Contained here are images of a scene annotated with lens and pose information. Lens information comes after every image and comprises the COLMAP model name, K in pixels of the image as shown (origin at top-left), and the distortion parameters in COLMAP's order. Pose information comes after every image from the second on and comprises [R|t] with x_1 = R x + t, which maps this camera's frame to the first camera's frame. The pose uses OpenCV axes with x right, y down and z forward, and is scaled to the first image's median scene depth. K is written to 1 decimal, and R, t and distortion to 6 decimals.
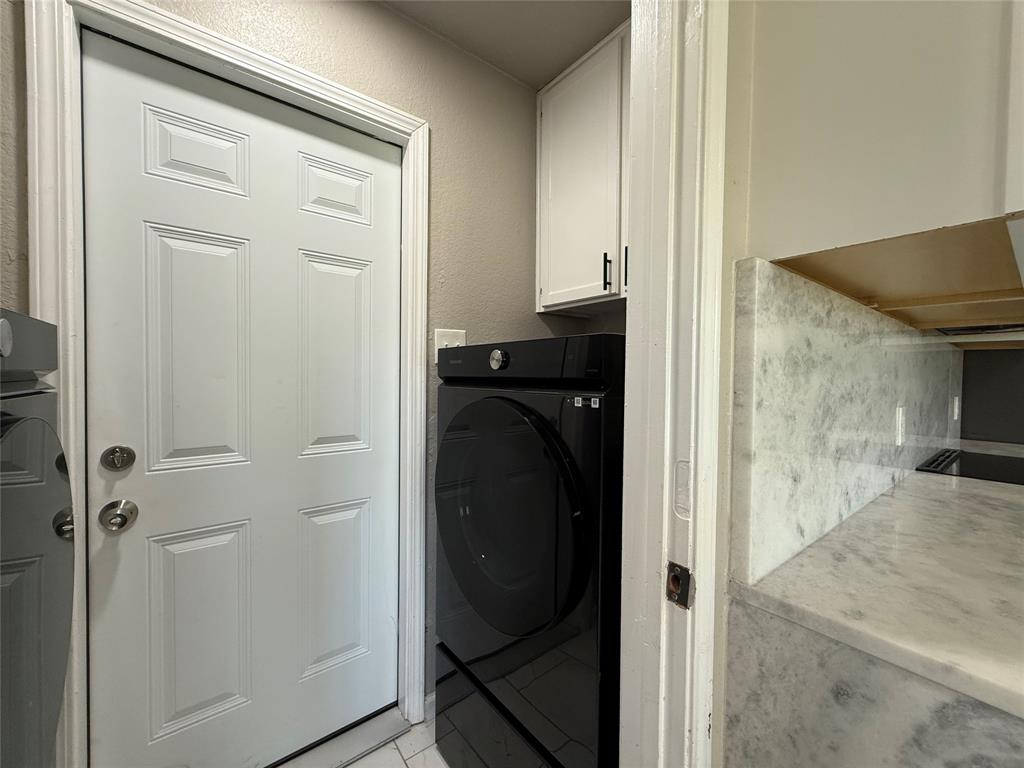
lens RADIAL K [[407.5, 0, 510.0], [0, 407.5, 382.9], [0, 0, 1]] dist [0.000587, -0.000391]
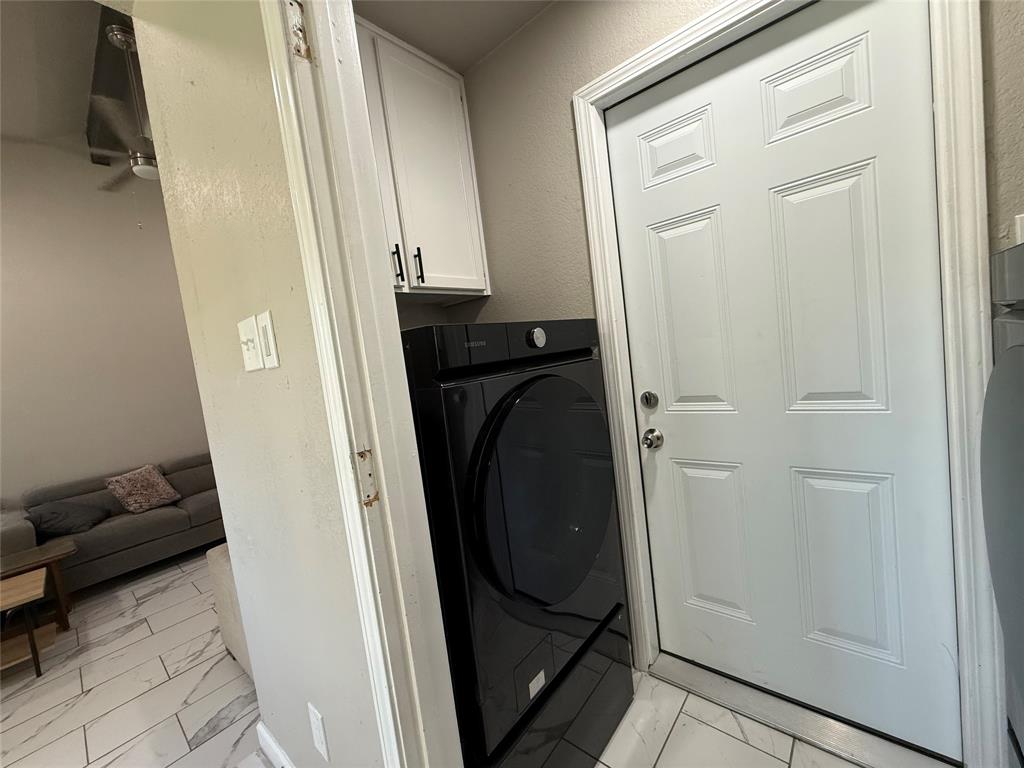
lens RADIAL K [[401.4, 0, 516.1], [0, 401.4, 384.3], [0, 0, 1]] dist [-0.001581, -0.000442]
pose [[0.211431, 0.036322, -0.976718, 0.308906], [0.102922, 0.992926, 0.059204, -0.002762], [0.971959, -0.113043, 0.206197, 0.239381]]
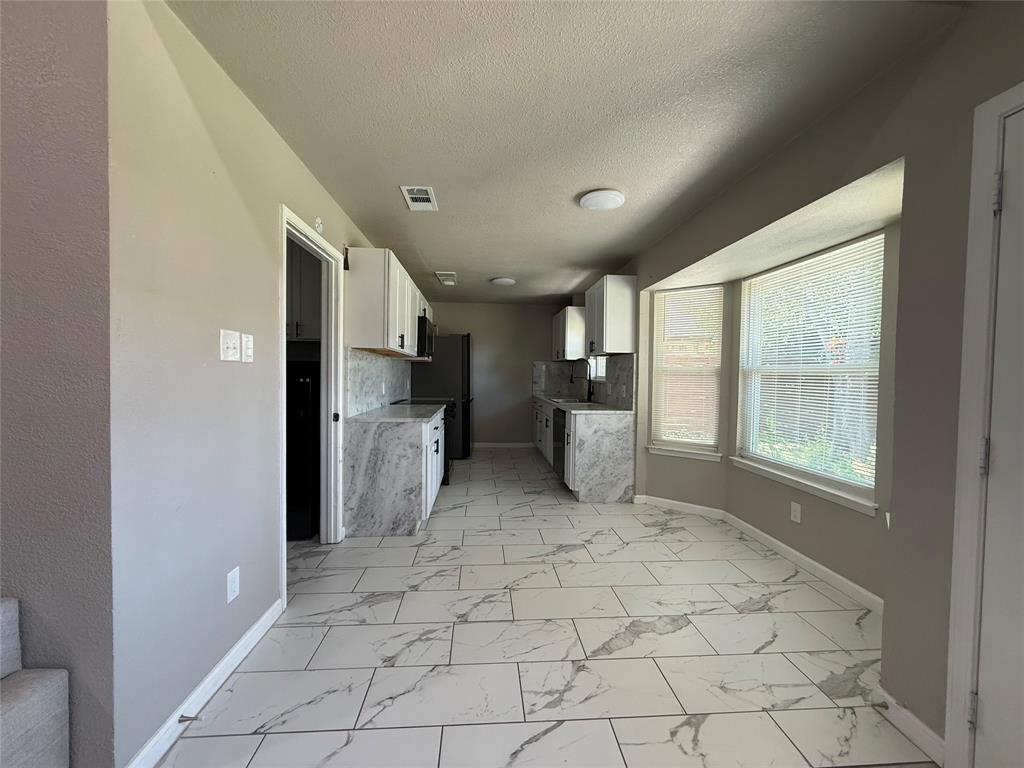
lens RADIAL K [[407.5, 0, 510.0], [0, 407.5, 382.9], [0, 0, 1]] dist [0.000587, -0.000391]
pose [[0.547074, -0.021589, 0.836806, -1.412176], [0.009035, 0.999761, 0.019886, 0.014407], [-0.837035, -0.003318, 0.547139, -1.903860]]
